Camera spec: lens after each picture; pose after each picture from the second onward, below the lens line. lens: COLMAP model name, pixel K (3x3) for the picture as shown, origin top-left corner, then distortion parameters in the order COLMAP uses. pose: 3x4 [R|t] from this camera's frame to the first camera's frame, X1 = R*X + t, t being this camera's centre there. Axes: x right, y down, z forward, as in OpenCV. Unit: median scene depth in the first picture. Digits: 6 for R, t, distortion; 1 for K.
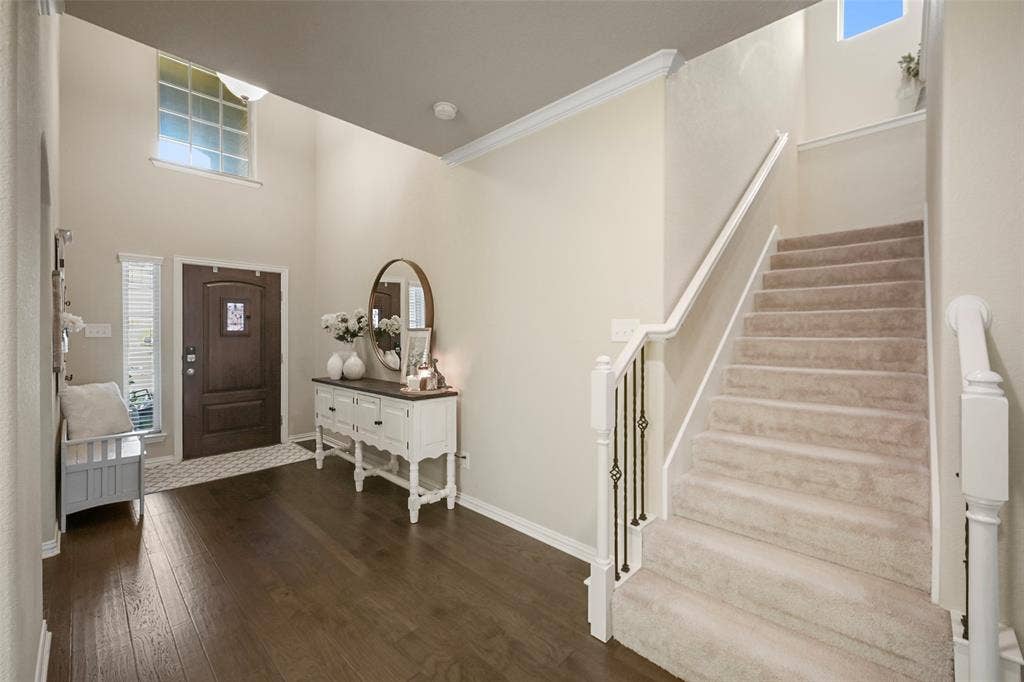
lens RADIAL K [[412.5, 0, 533.2], [0, 412.5, 333.7], [0, 0, 1]] dist [-0.001327, -0.000107]
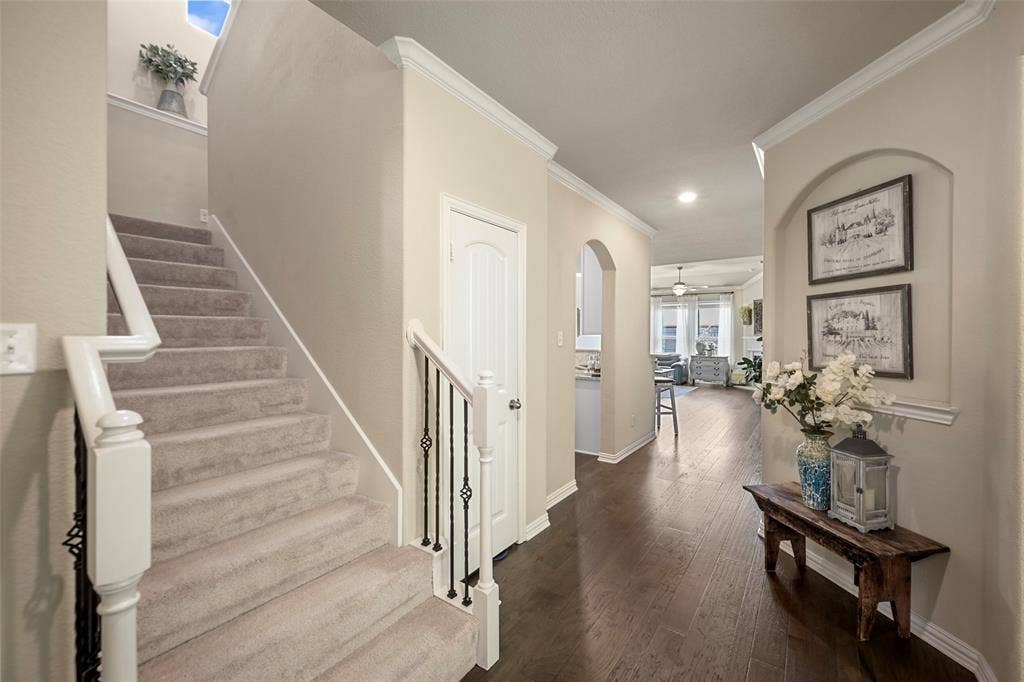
lens RADIAL K [[412.5, 0, 520.5], [0, 412.5, 336.0], [0, 0, 1]] dist [-0.001327, -0.000107]
pose [[-0.152303, -0.005111, 0.988321, -0.235596], [0.000200, 0.999986, 0.005202, -0.019216], [-0.988334, 0.000990, -0.152300, 0.458785]]
